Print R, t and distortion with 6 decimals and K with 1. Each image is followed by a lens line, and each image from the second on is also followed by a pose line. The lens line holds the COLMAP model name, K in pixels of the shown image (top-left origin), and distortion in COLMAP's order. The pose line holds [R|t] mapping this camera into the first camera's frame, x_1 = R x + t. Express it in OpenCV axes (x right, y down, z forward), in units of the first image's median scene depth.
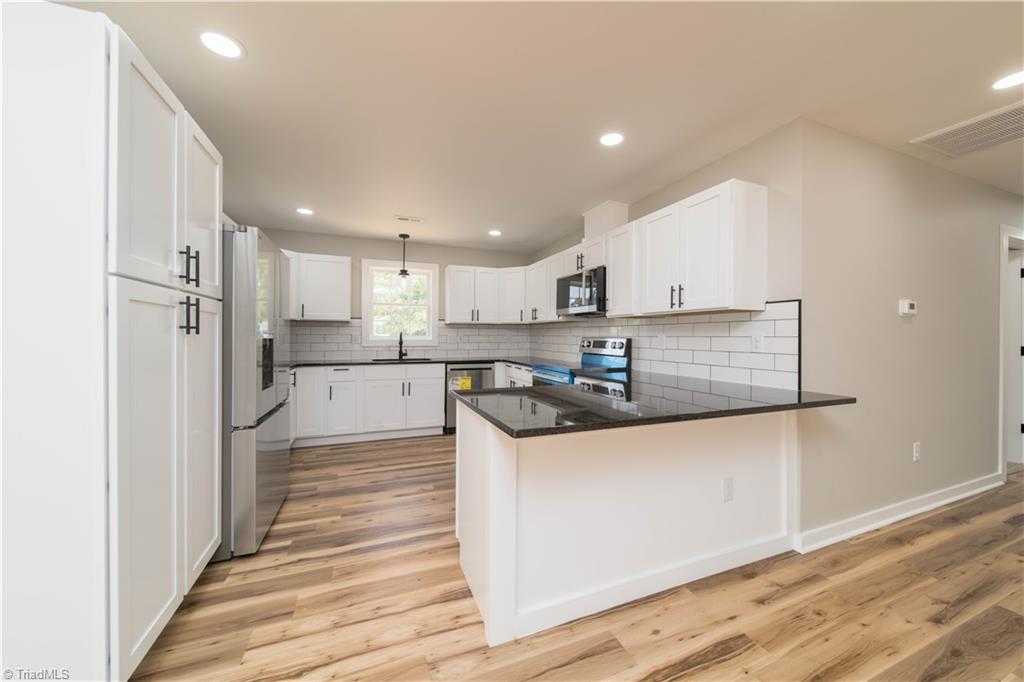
lens RADIAL K [[373.0, 0, 511.6], [0, 373.0, 335.2], [0, 0, 1]] dist [0.002534, 0.000052]
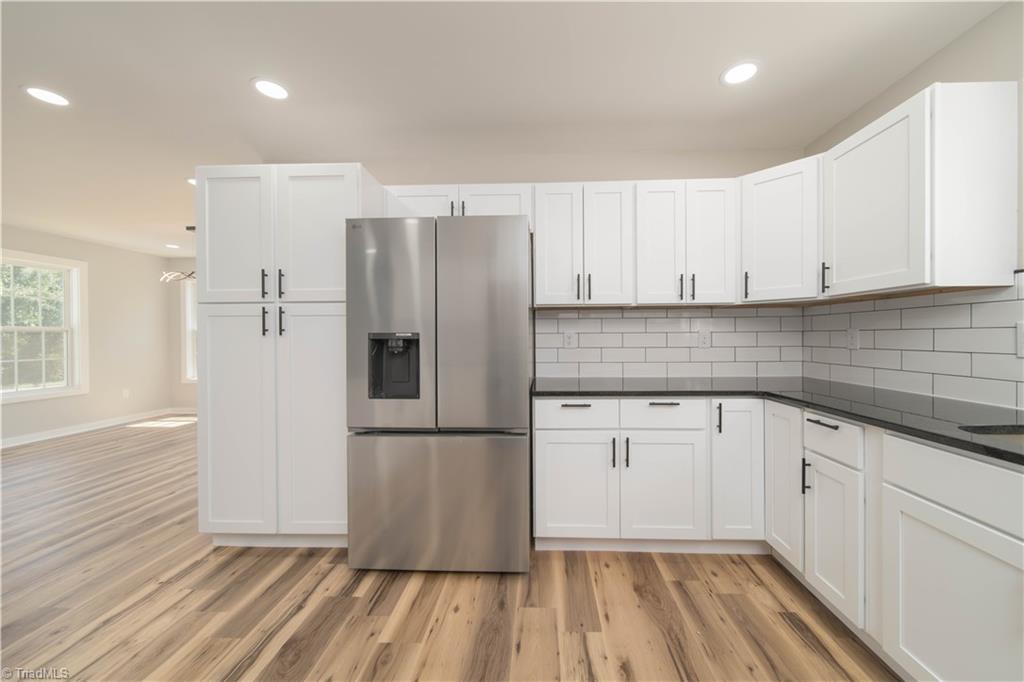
lens RADIAL K [[373.0, 0, 519.7], [0, 373.0, 336.2], [0, 0, 1]] dist [0.002534, 0.000052]
pose [[-0.397990, 0.001347, -0.917389, 0.000033], [0.007583, 0.999970, -0.001822, 0.005073], [0.917359, -0.007682, -0.397988, 1.446339]]
